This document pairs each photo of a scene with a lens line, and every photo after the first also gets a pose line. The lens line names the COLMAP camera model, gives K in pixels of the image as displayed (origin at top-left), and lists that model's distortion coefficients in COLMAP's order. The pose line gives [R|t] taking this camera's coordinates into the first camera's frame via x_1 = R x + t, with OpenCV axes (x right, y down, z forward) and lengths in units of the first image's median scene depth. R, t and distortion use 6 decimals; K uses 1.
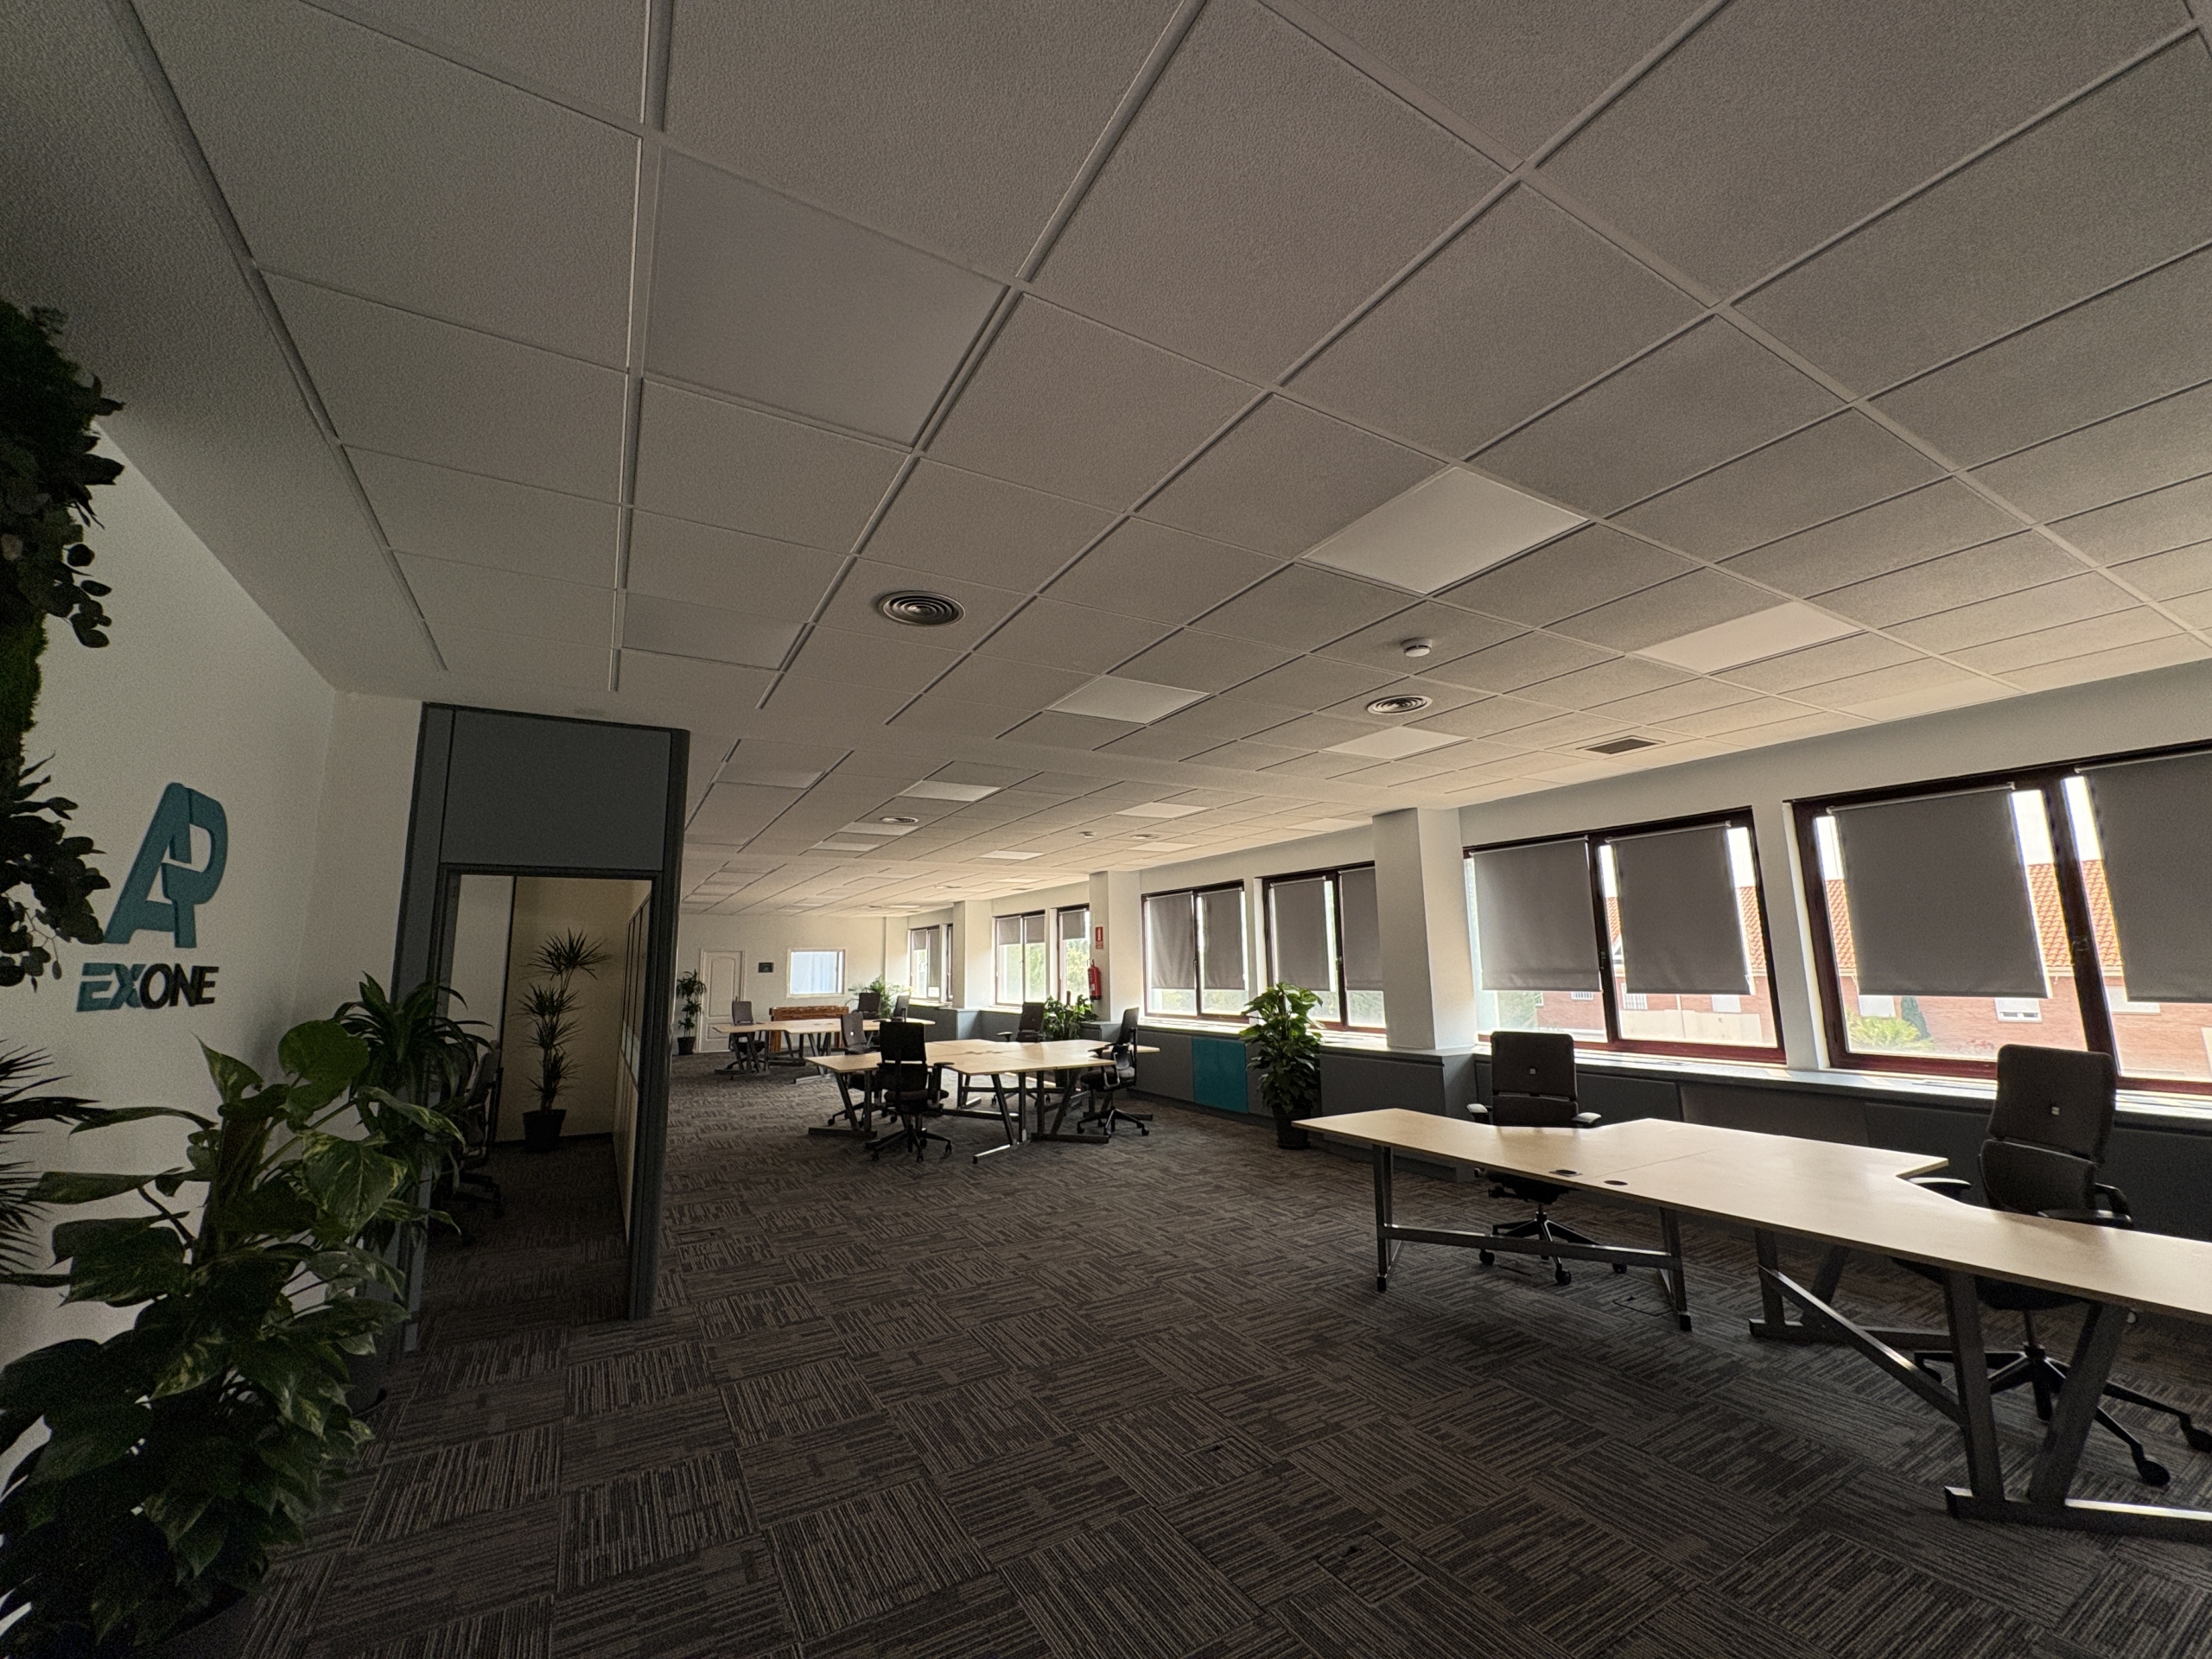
lens RADIAL K [[877.1, 0, 1103.1], [0, 877.1, 829.7], [0, 0, 1]] dist [-0.000983, -0.000062]
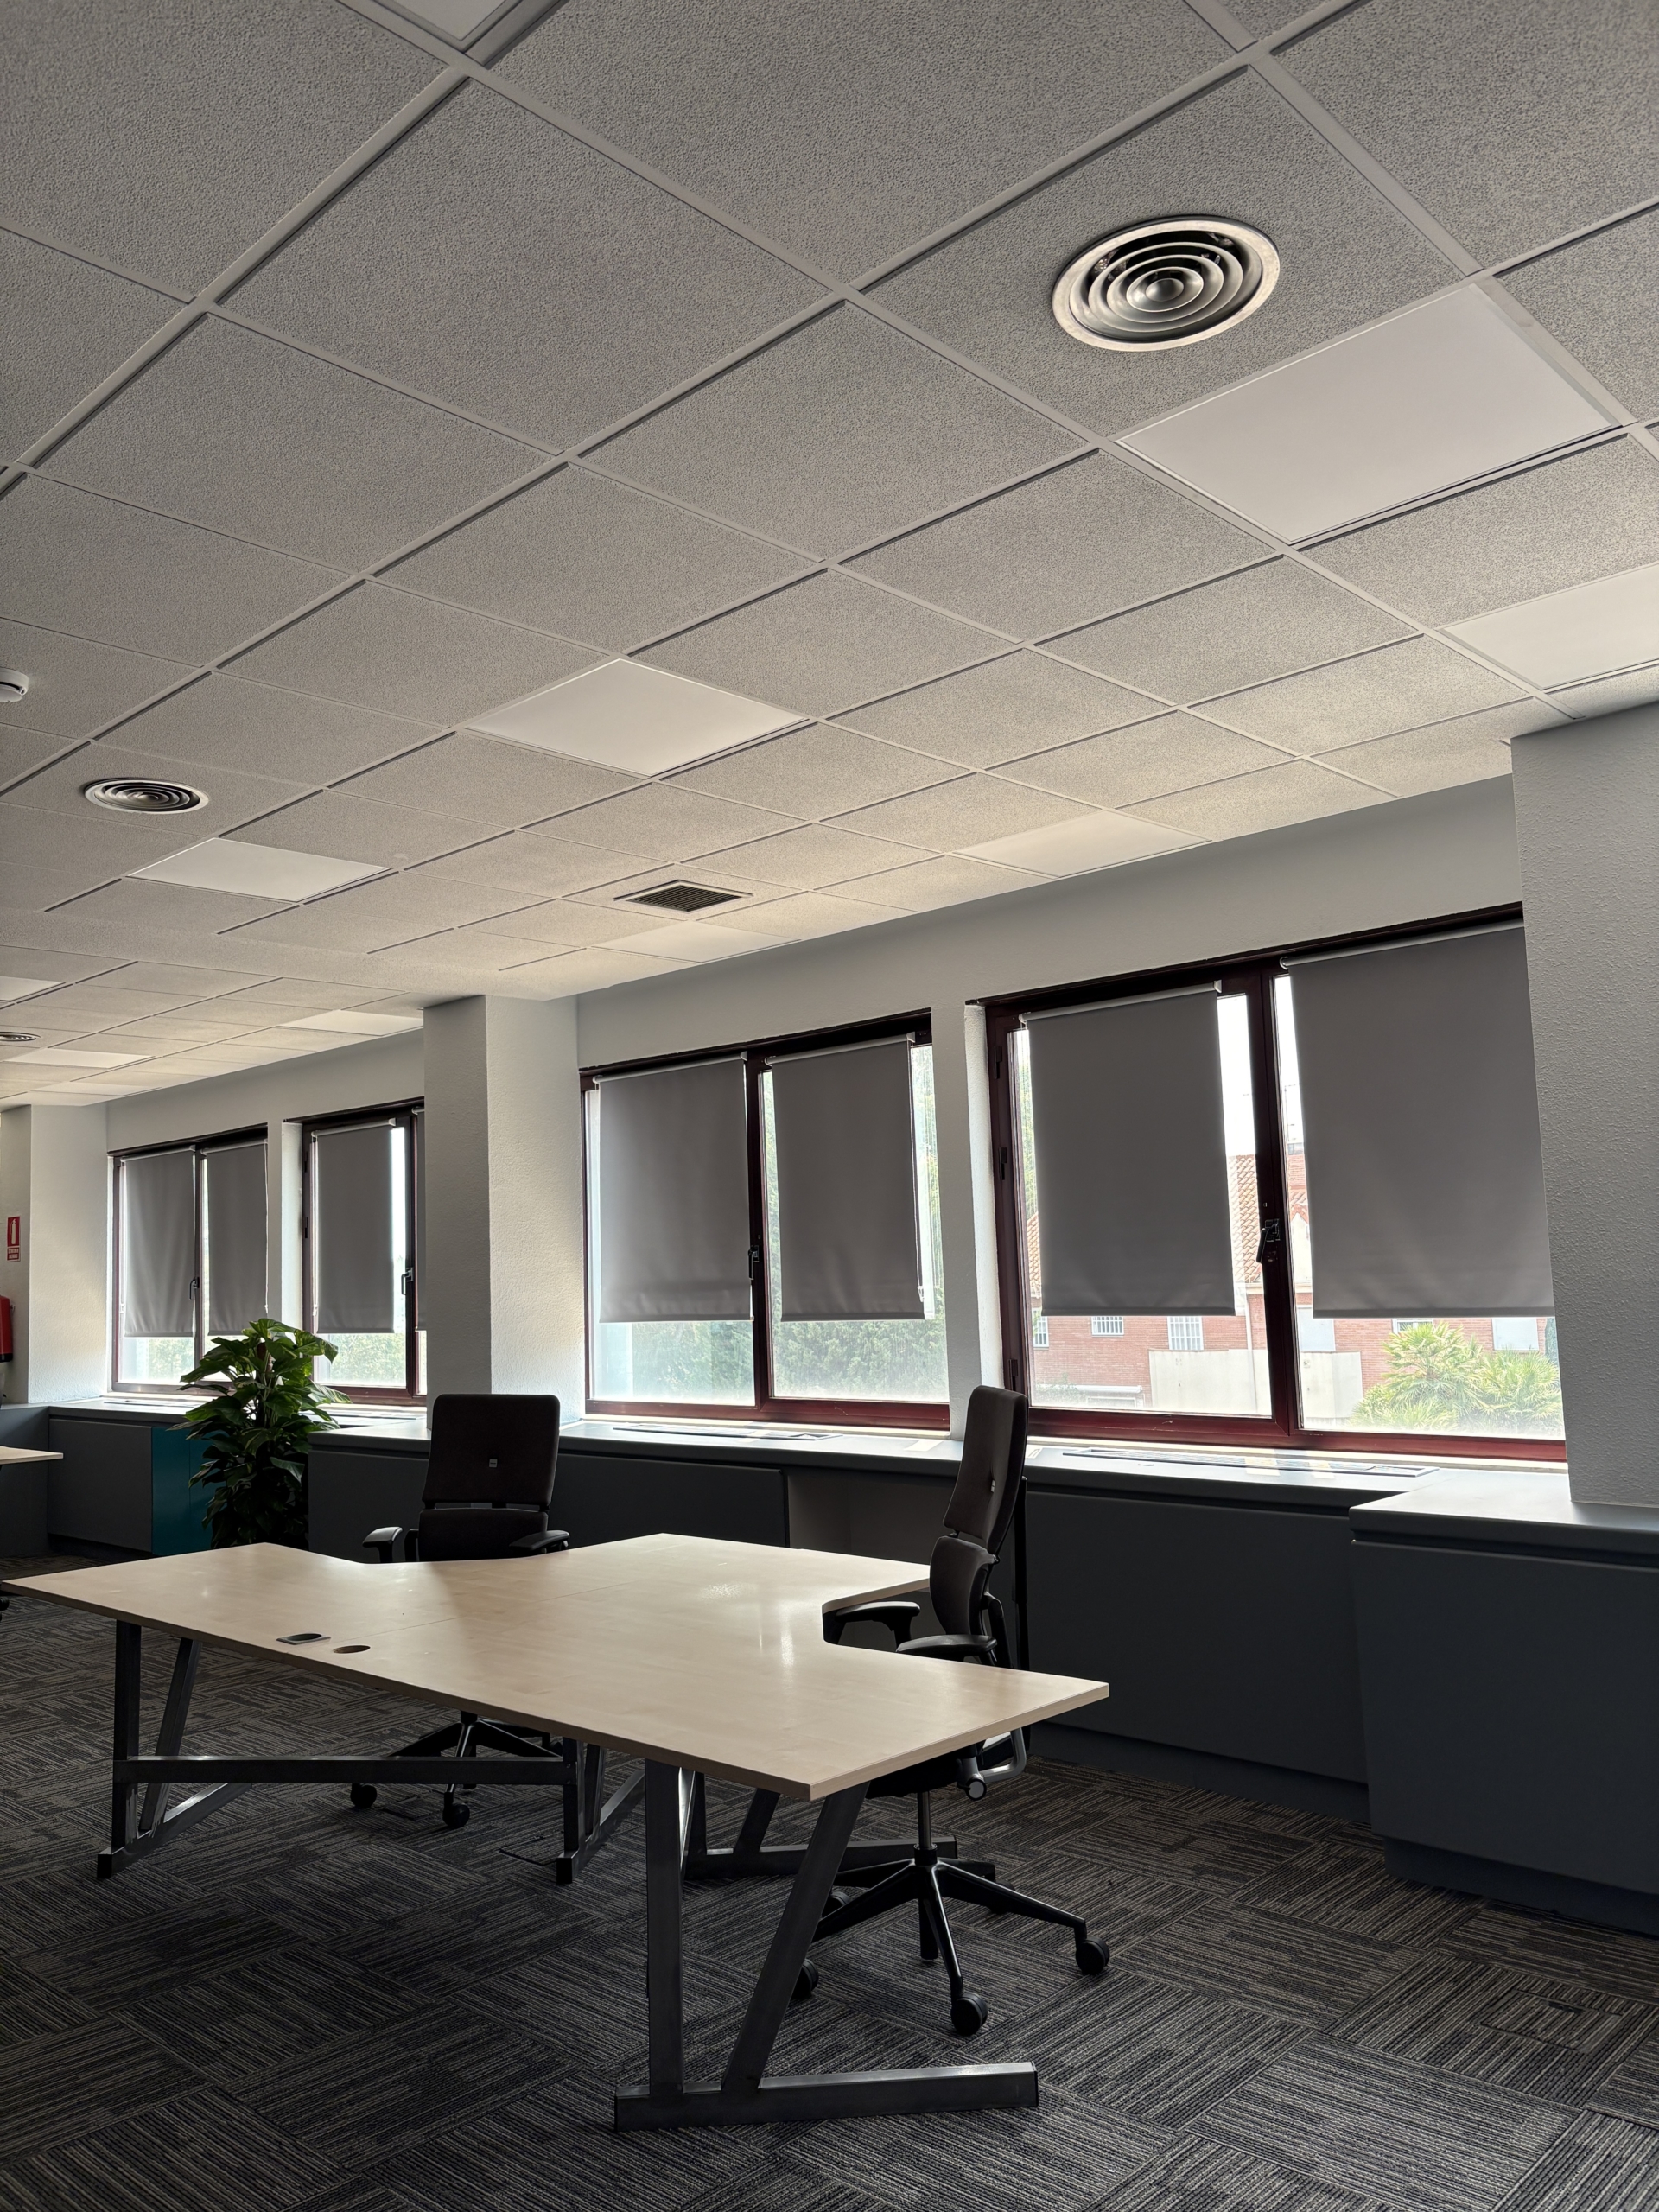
lens RADIAL K [[1665.6, 0, 817.6], [0, 1665.6, 1109.8], [0, 0, 1]] dist [0.031410, -0.032266]
pose [[0.959029, 0.011945, 0.283056, 0.427816], [-0.025236, 0.998741, 0.043355, -0.006107], [-0.282182, -0.048722, 0.958123, -0.095918]]
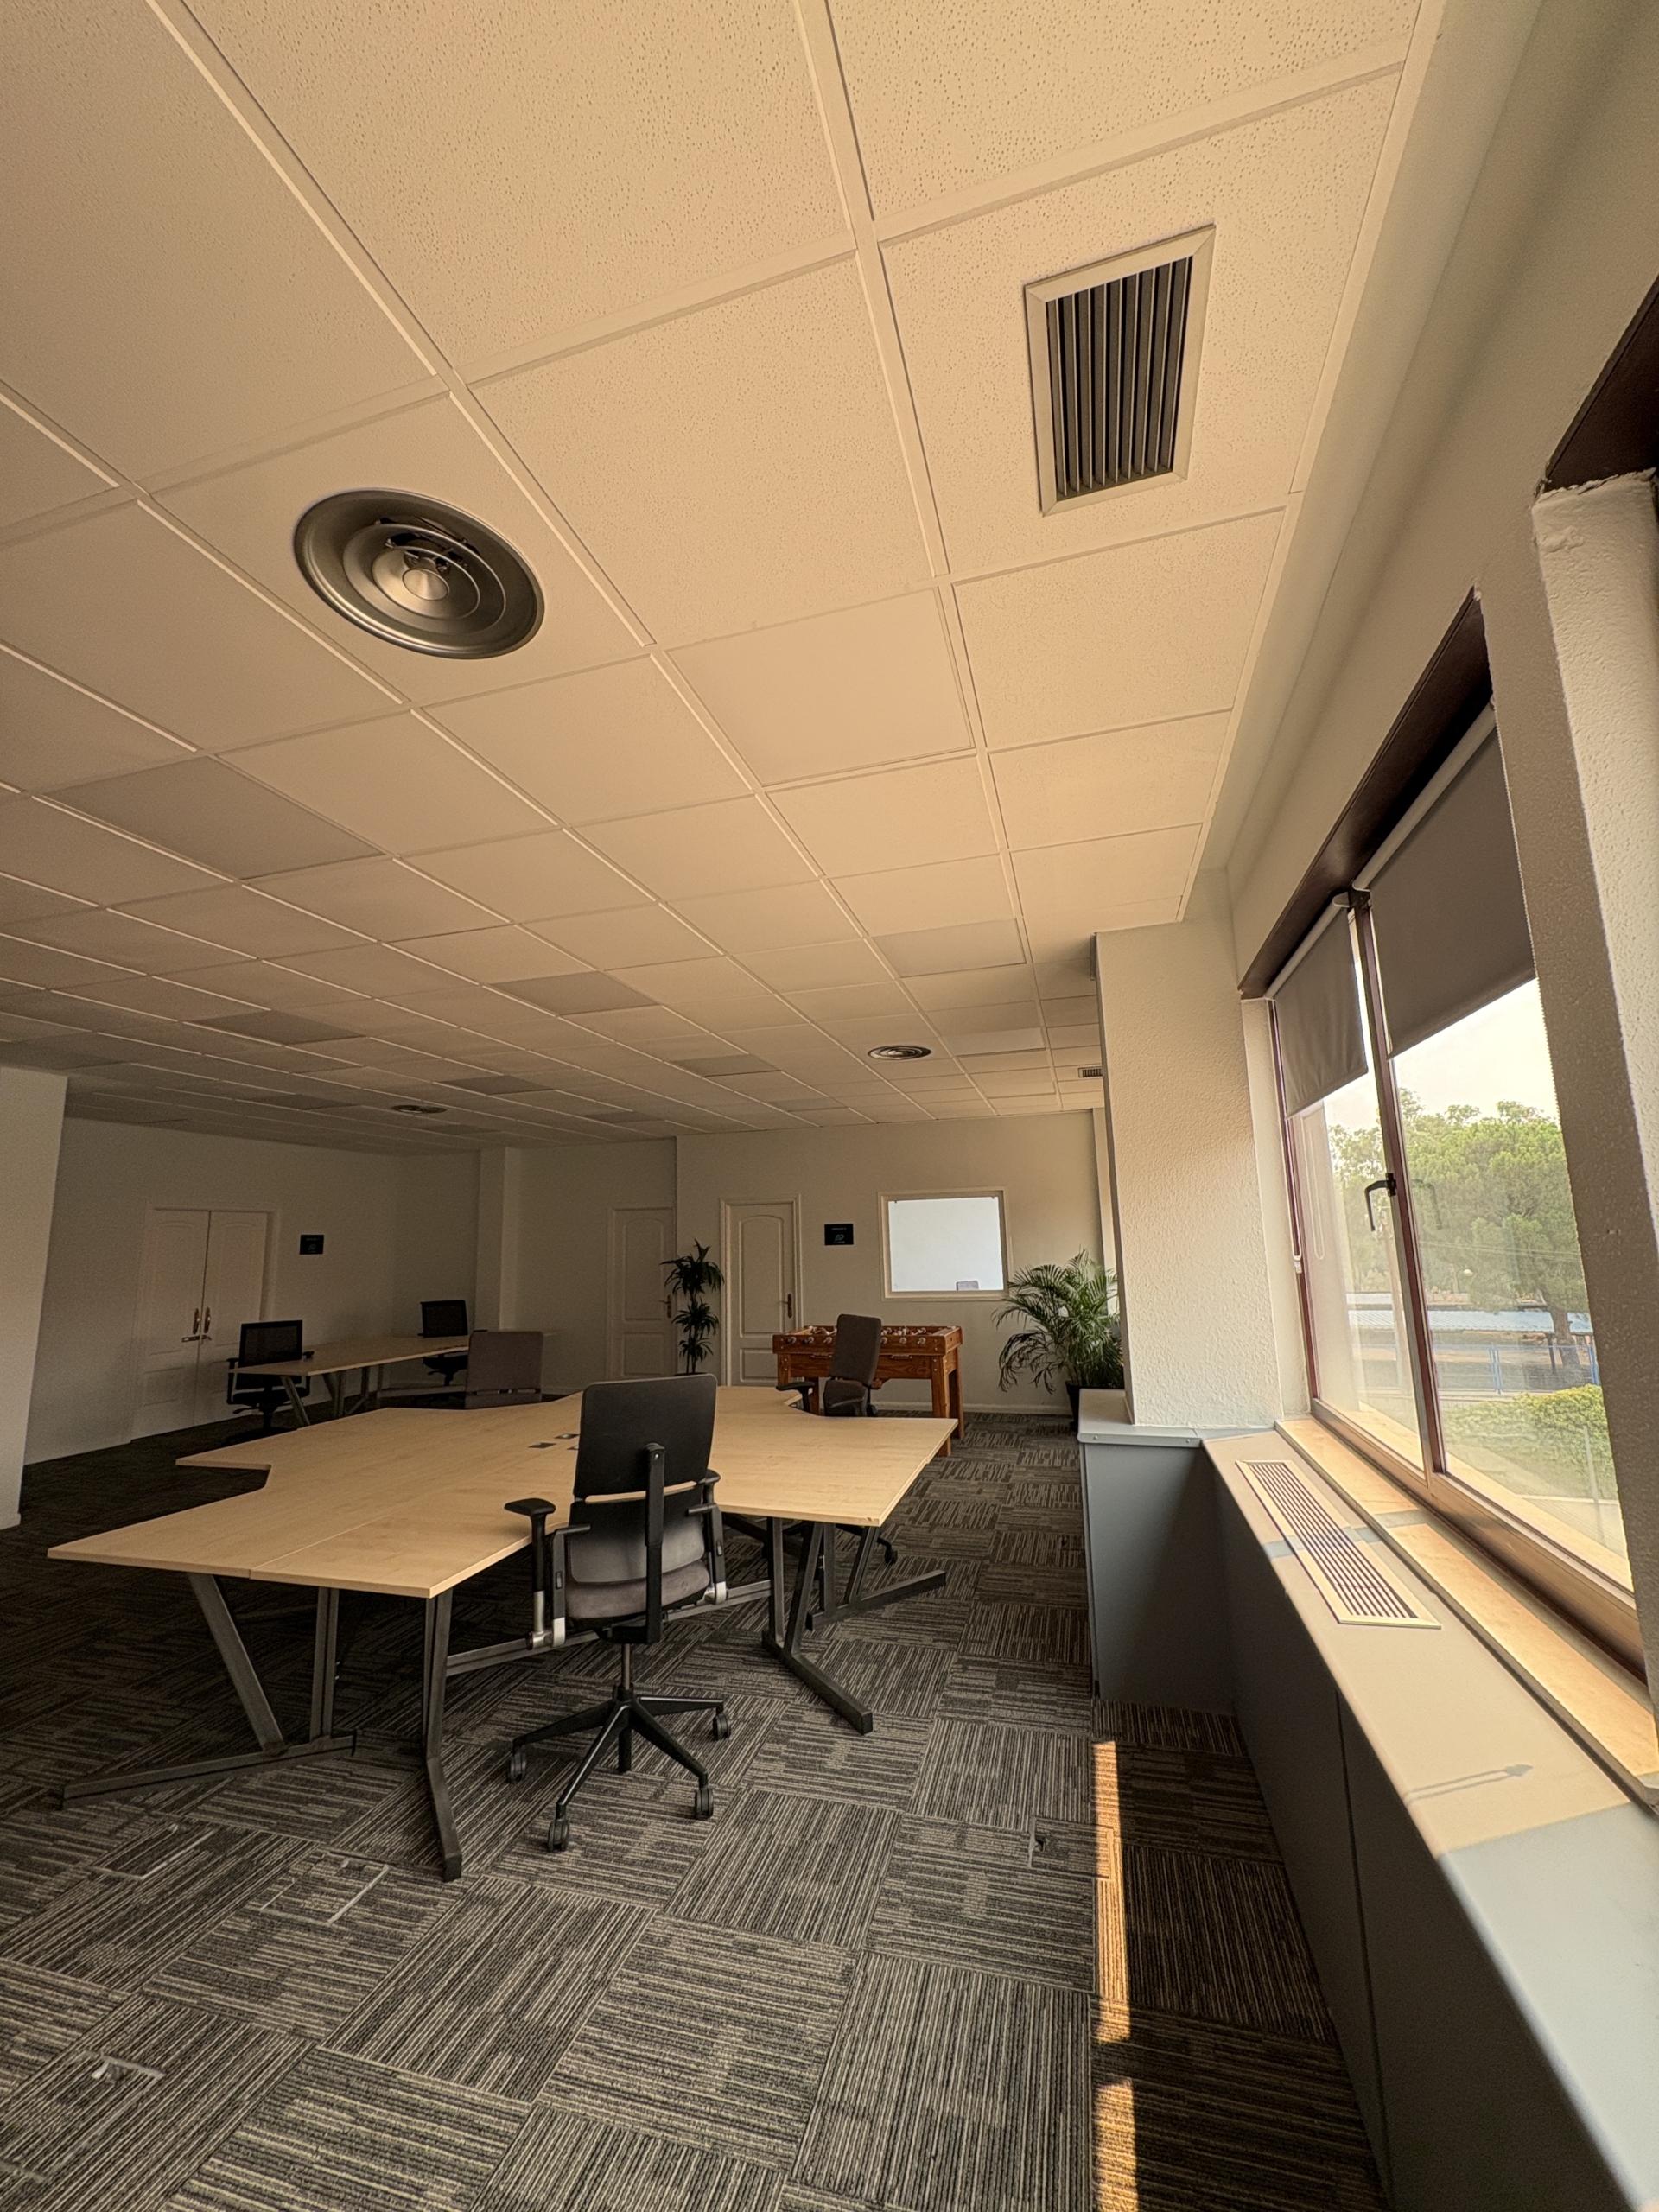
lens RADIAL K [[877.1, 0, 832.0], [0, 877.1, 1107.3], [0, 0, 1]] dist [-0.000983, -0.000062]
pose [[0.695212, -0.107496, -0.710722, -0.169764], [0.121098, 0.992137, -0.031604, 0.437756], [0.708531, -0.064095, 0.702763, 2.822265]]
